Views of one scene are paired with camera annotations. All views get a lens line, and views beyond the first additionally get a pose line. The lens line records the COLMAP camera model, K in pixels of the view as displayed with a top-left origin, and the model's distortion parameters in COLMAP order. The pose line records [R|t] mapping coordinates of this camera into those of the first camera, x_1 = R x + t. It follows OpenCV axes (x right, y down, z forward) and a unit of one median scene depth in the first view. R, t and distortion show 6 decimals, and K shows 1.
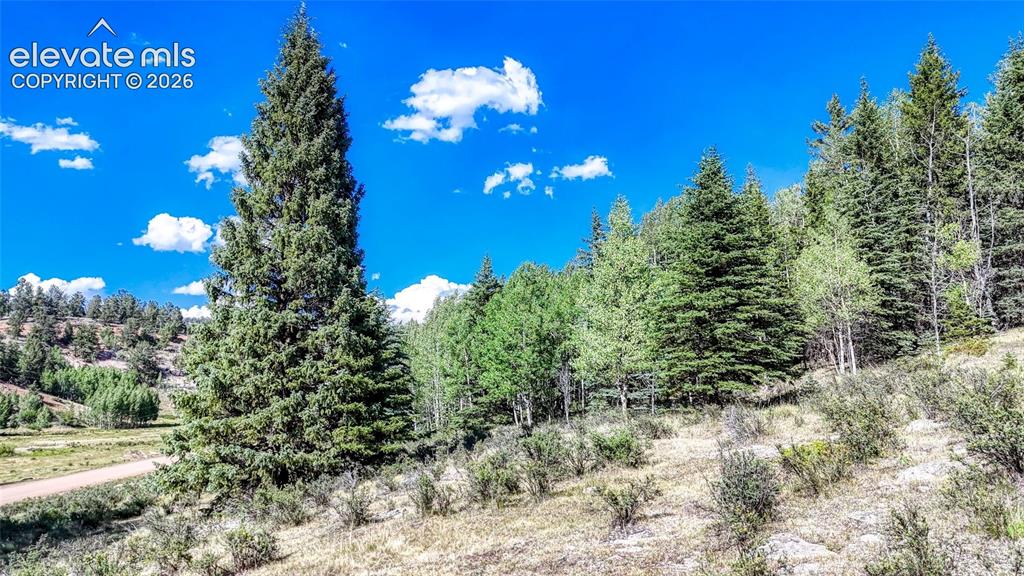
lens RADIAL K [[741.9, 0, 513.0], [0, 741.9, 288.1], [0, 0, 1]] dist [0.066902, -0.058491]
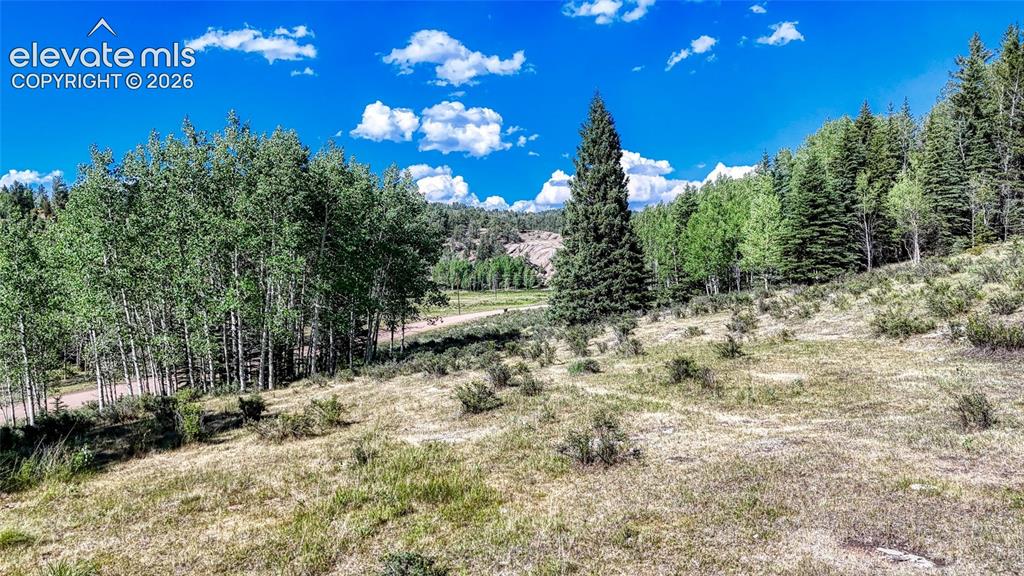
lens RADIAL K [[741.9, 0, 496.8], [0, 741.9, 285.0], [0, 0, 1]] dist [0.066902, -0.058491]
pose [[0.962785, -0.004921, -0.270225, -0.000498], [0.048105, 0.986989, 0.153421, -0.134040], [0.265955, -0.160711, 0.950495, -0.811253]]
